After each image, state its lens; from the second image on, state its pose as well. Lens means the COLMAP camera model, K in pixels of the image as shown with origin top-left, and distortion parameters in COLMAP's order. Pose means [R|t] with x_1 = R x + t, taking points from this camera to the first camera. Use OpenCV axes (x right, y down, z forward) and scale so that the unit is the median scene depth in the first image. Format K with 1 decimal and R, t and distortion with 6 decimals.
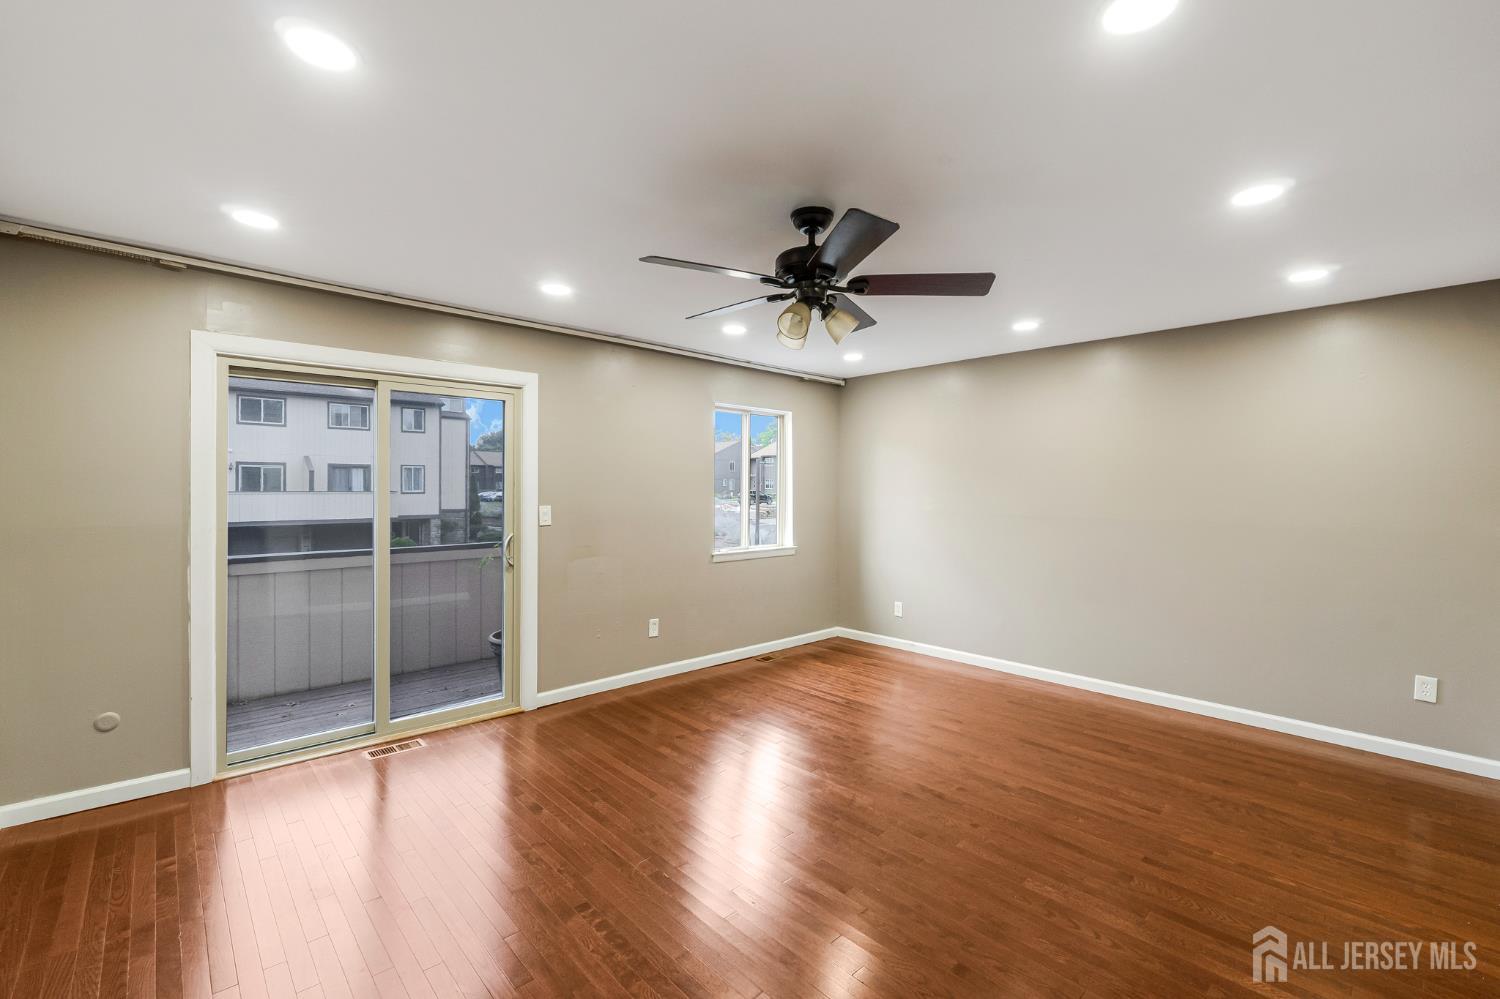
lens RADIAL K [[666.5, 0, 756.4], [0, 666.5, 485.3], [0, 0, 1]] dist [0.000344, -0.000129]
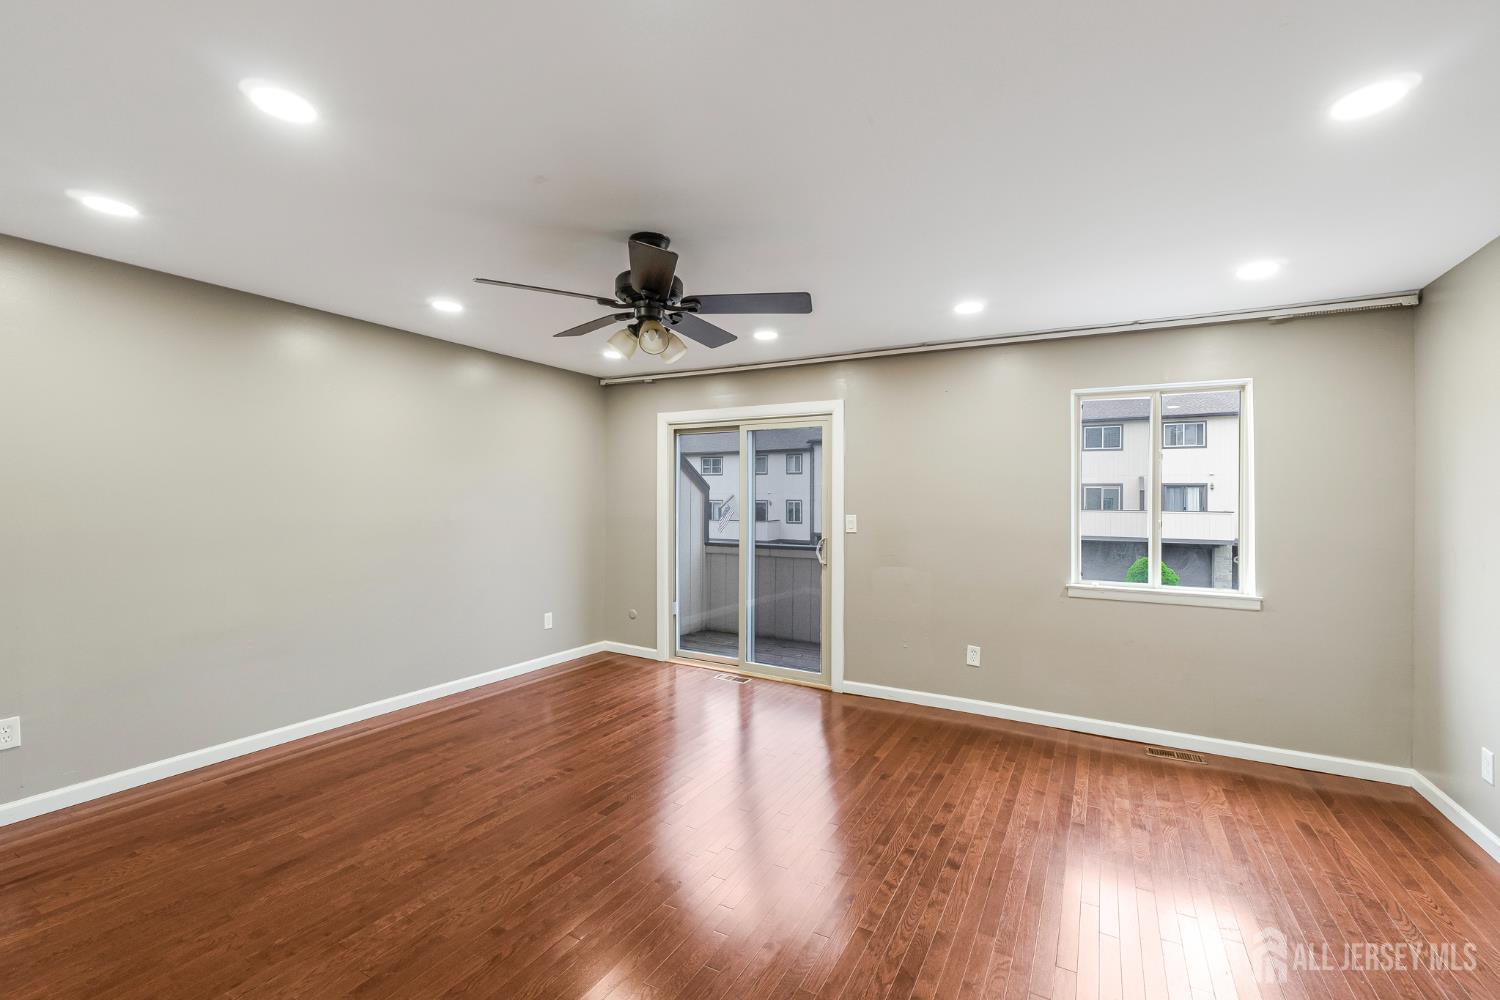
lens RADIAL K [[652.3, 0, 737.8], [0, 652.3, 497.1], [0, 0, 1]] dist [-0.004500, -0.000131]
pose [[0.271073, -0.007935, -0.962526, 0.585517], [-0.006405, 0.999929, -0.010047, 0.010870], [0.962537, 0.008888, 0.271003, 0.440846]]
